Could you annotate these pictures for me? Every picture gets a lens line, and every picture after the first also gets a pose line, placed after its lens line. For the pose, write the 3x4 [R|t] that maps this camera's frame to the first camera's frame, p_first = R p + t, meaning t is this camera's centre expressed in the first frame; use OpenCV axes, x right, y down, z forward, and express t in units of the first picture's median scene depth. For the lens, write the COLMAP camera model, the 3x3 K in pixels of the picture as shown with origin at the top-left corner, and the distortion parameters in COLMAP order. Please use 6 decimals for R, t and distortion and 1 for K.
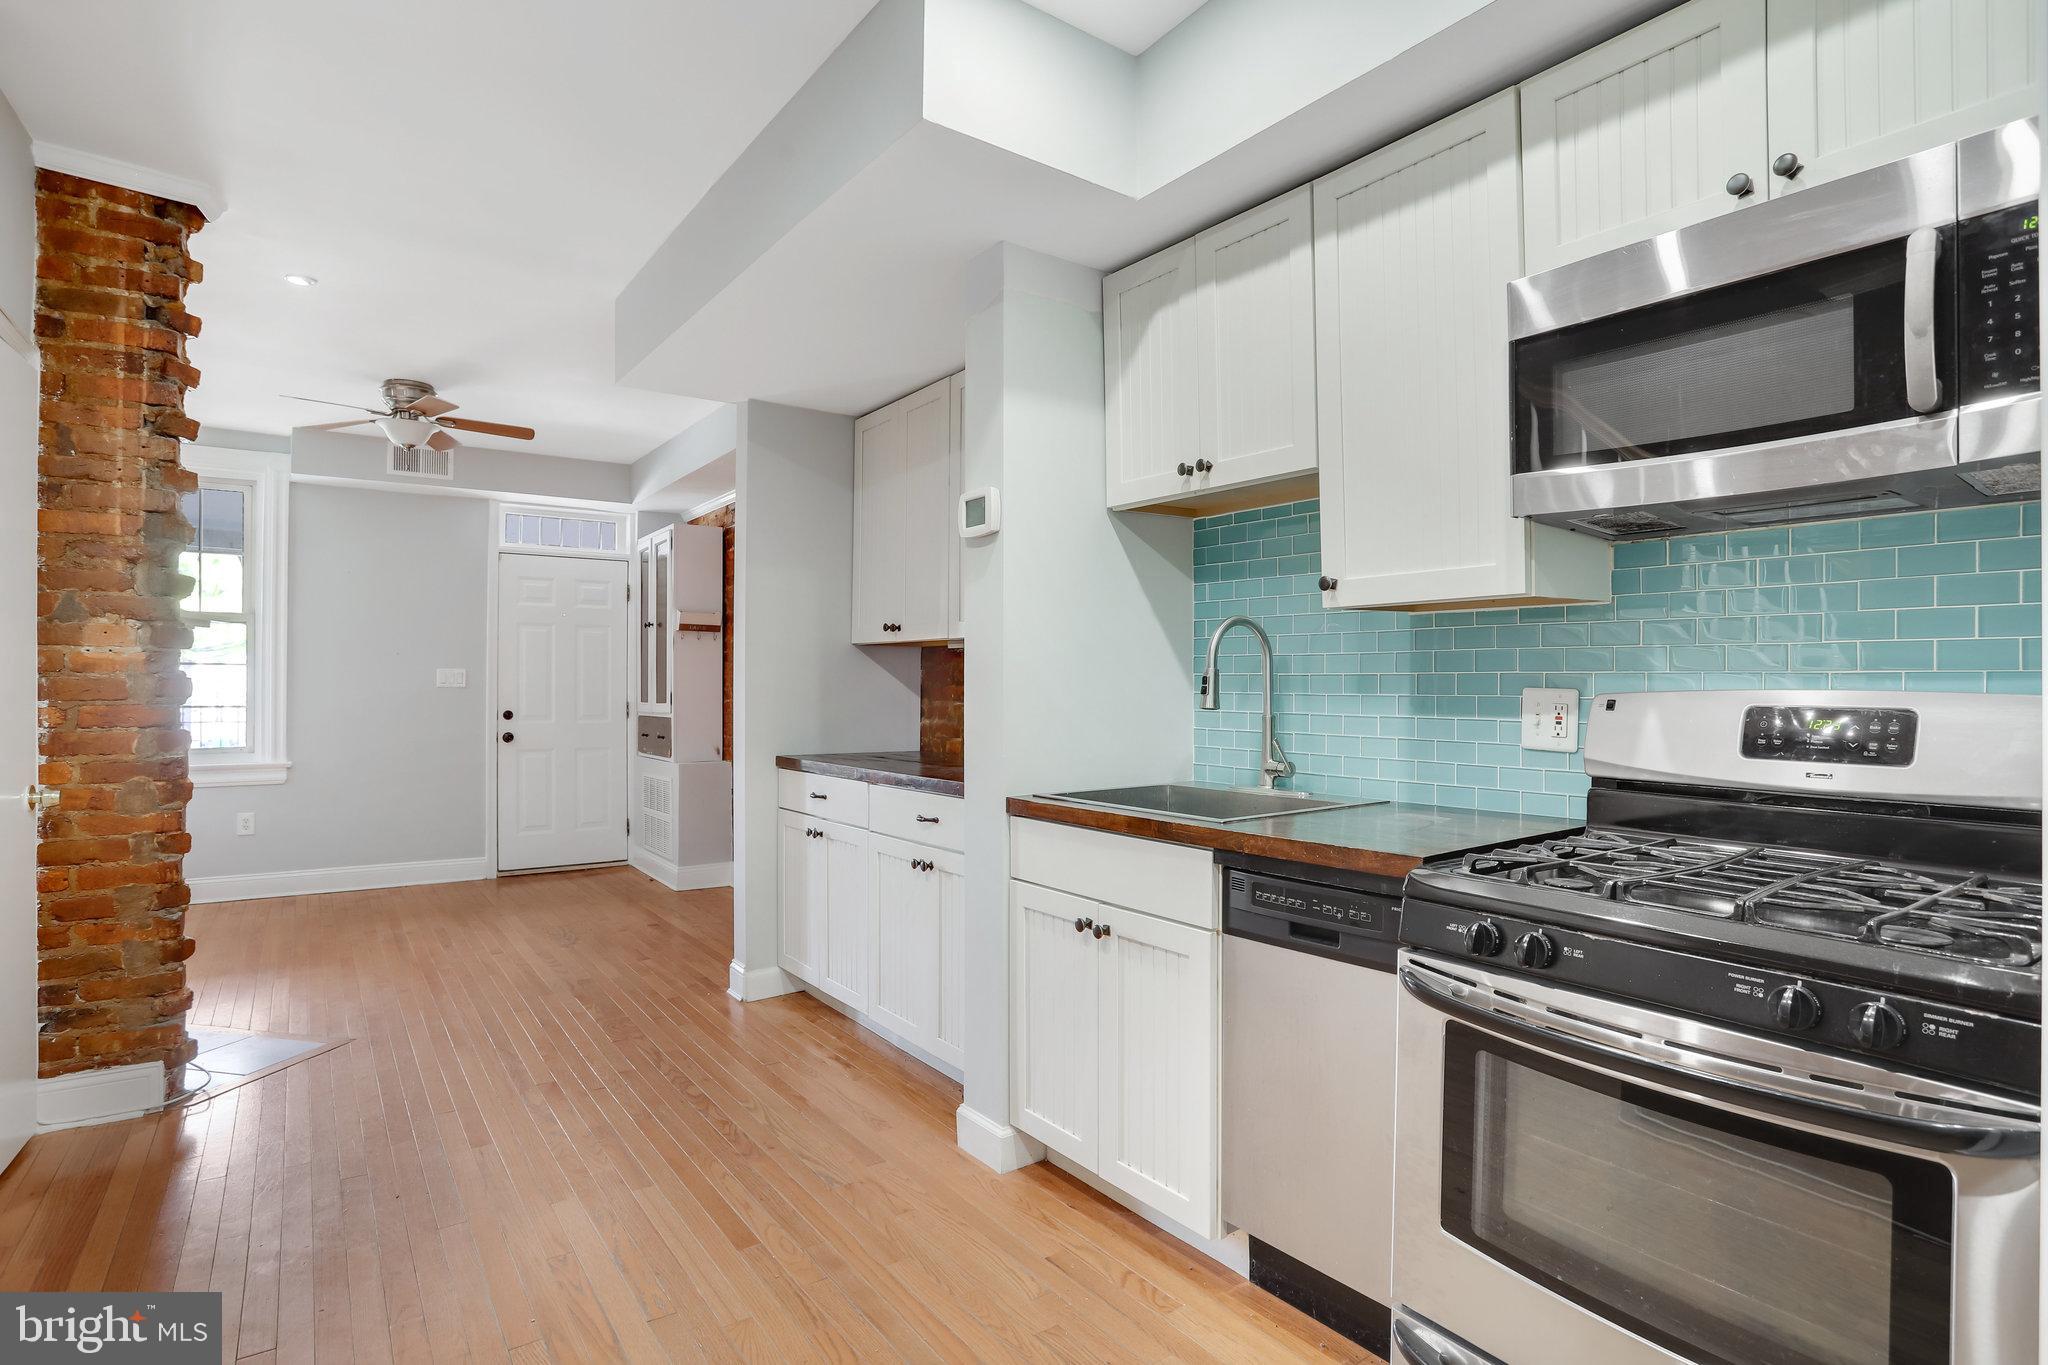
lens RADIAL K [[979.2, 0, 954.4], [0, 979.2, 687.0], [0, 0, 1]] dist [-0.054052, 0.019201]
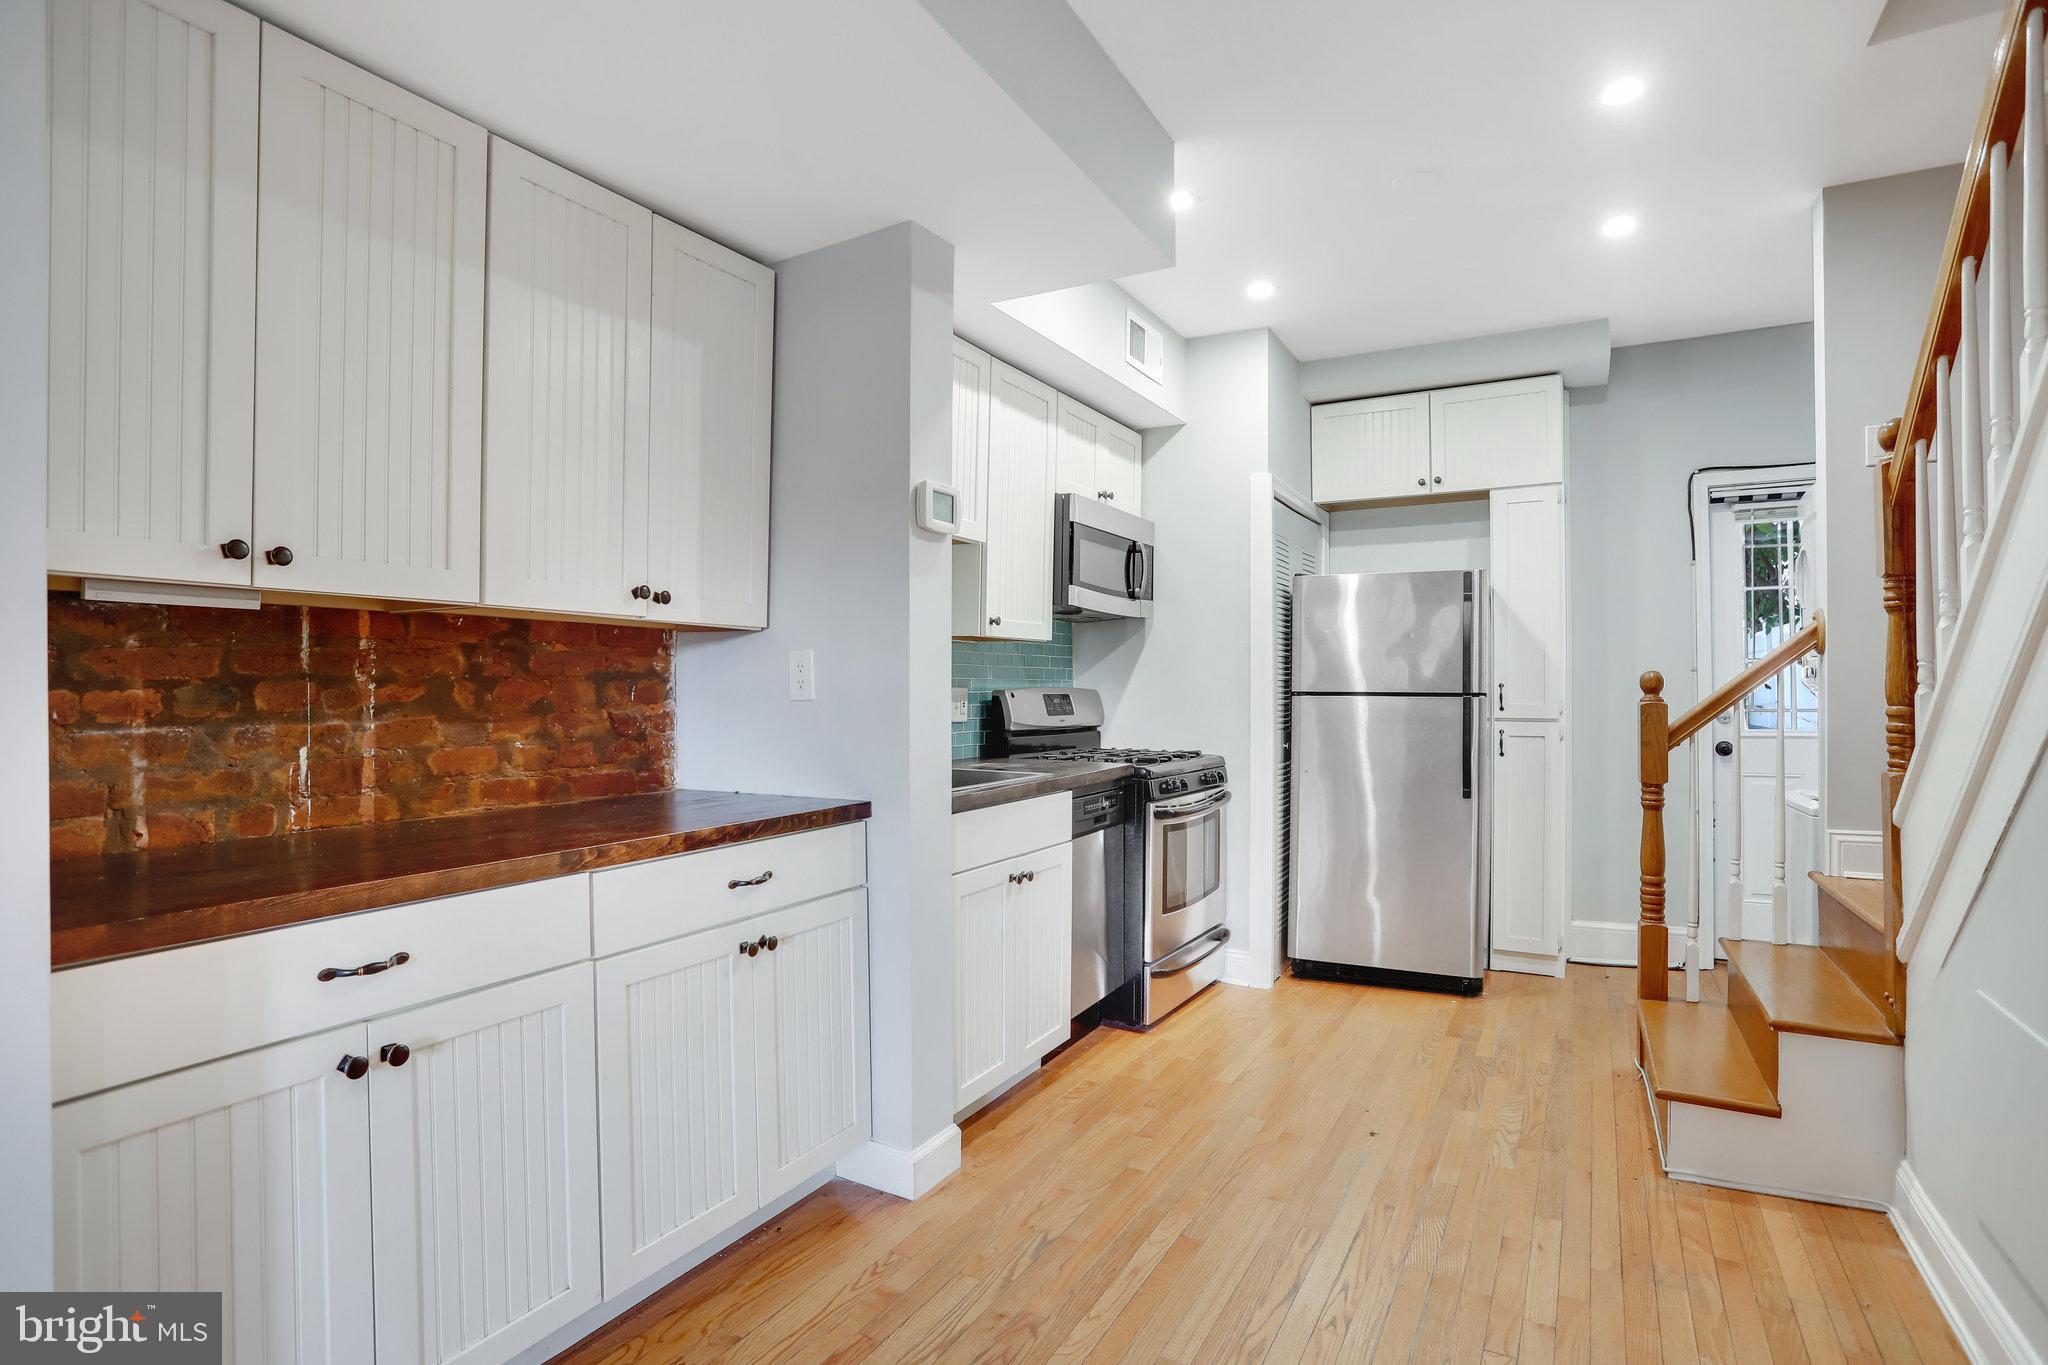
lens RADIAL K [[979.2, 0, 1104.6], [0, 979.2, 694.2], [0, 0, 1]] dist [-0.054052, 0.019201]
pose [[-0.489099, -0.015256, 0.872095, -1.053295], [-0.007358, 0.999884, 0.013365, -0.012004], [-0.872197, 0.000120, -0.489154, 1.578996]]
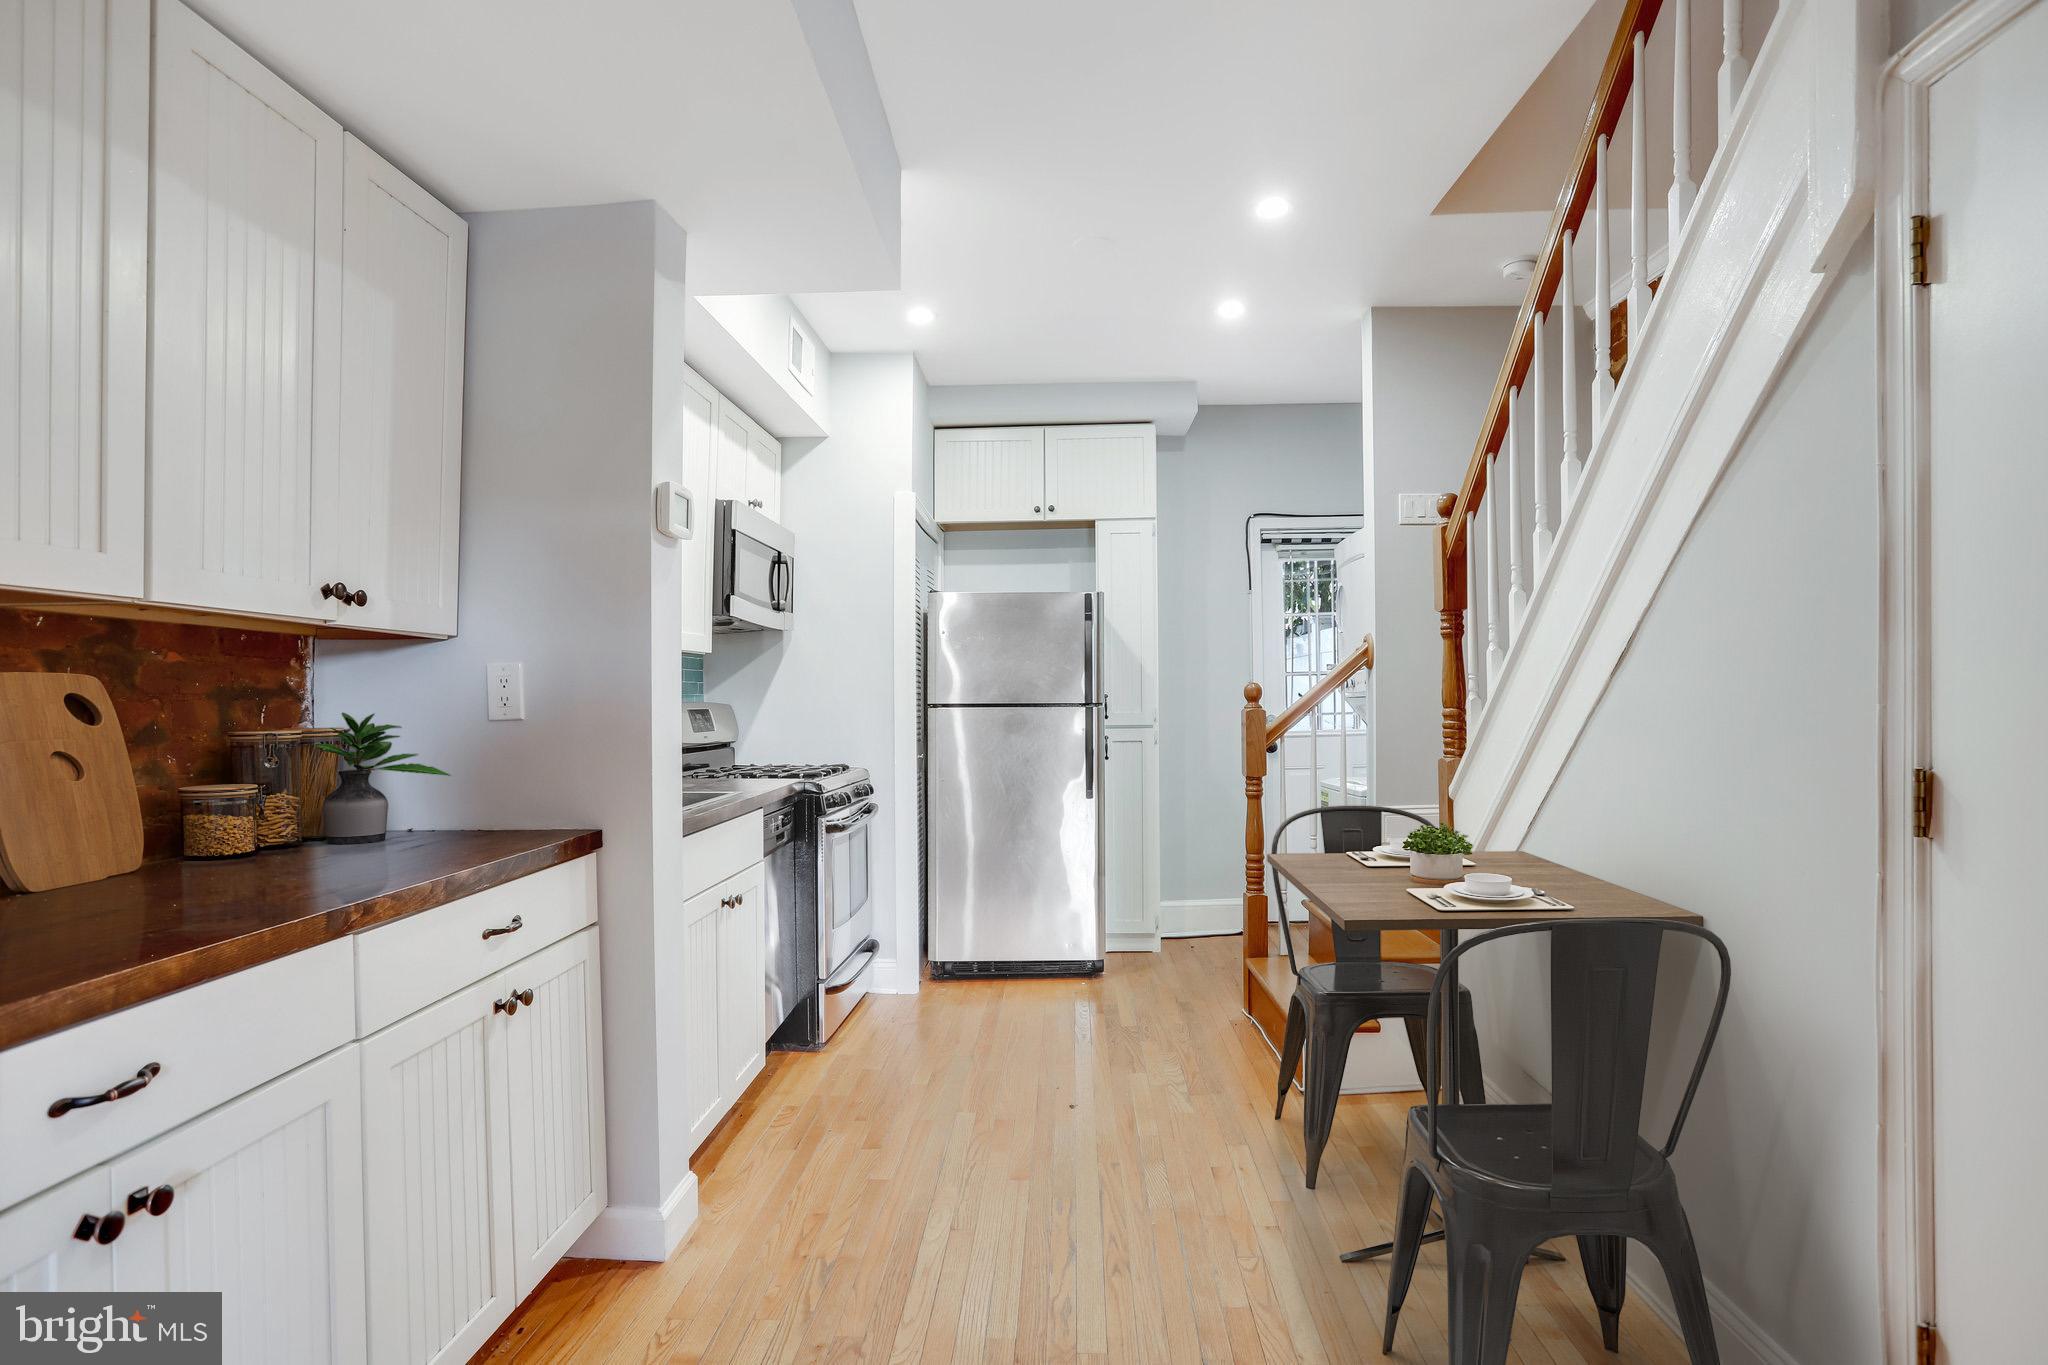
lens RADIAL K [[979.2, 0, 1049.5], [0, 979.2, 699.2], [0, 0, 1]] dist [-0.054052, 0.019201]
pose [[-0.813550, -0.001995, 0.581492, -0.910047], [0.000739, 0.999990, 0.004464, -0.012002], [-0.581495, 0.004062, -0.813540, 1.807922]]
